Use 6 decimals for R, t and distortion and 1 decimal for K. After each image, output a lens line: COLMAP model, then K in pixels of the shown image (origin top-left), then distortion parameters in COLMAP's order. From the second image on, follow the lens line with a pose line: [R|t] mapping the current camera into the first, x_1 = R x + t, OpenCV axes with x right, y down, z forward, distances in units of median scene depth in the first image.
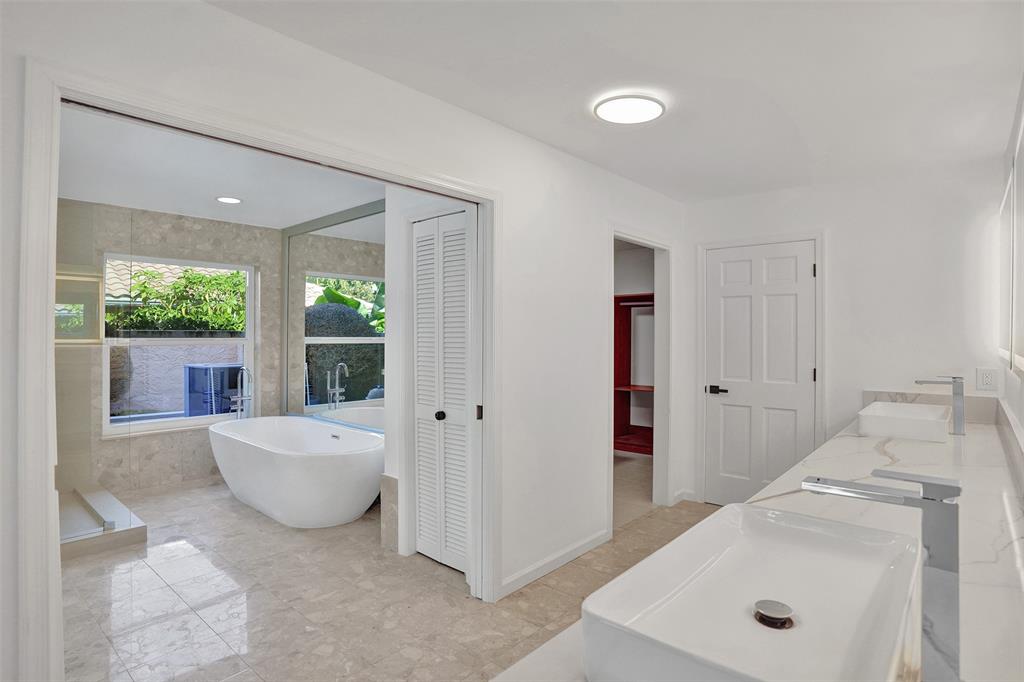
lens RADIAL K [[528.8, 0, 516.0], [0, 528.8, 333.6], [0, 0, 1]] dist [-0.063184, 0.020975]
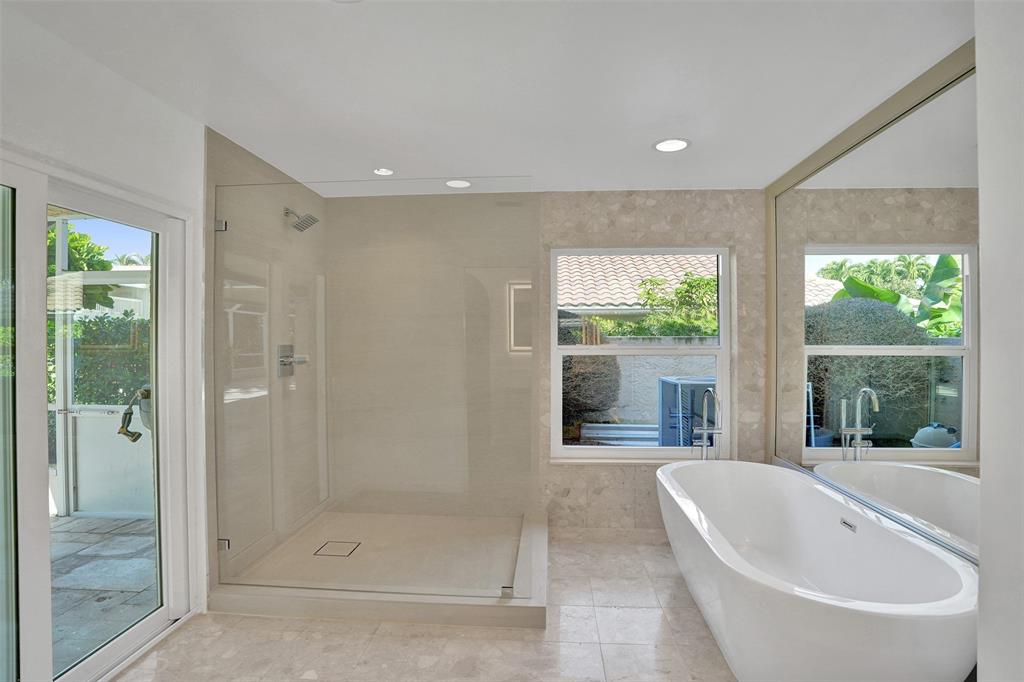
lens RADIAL K [[528.8, 0, 515.3], [0, 528.8, 335.1], [0, 0, 1]] dist [-0.063184, 0.020975]
pose [[0.596953, -0.008532, -0.802231, -0.096032], [0.001703, 0.999955, -0.009368, -0.001098], [0.802274, 0.004227, 0.596941, 0.320546]]
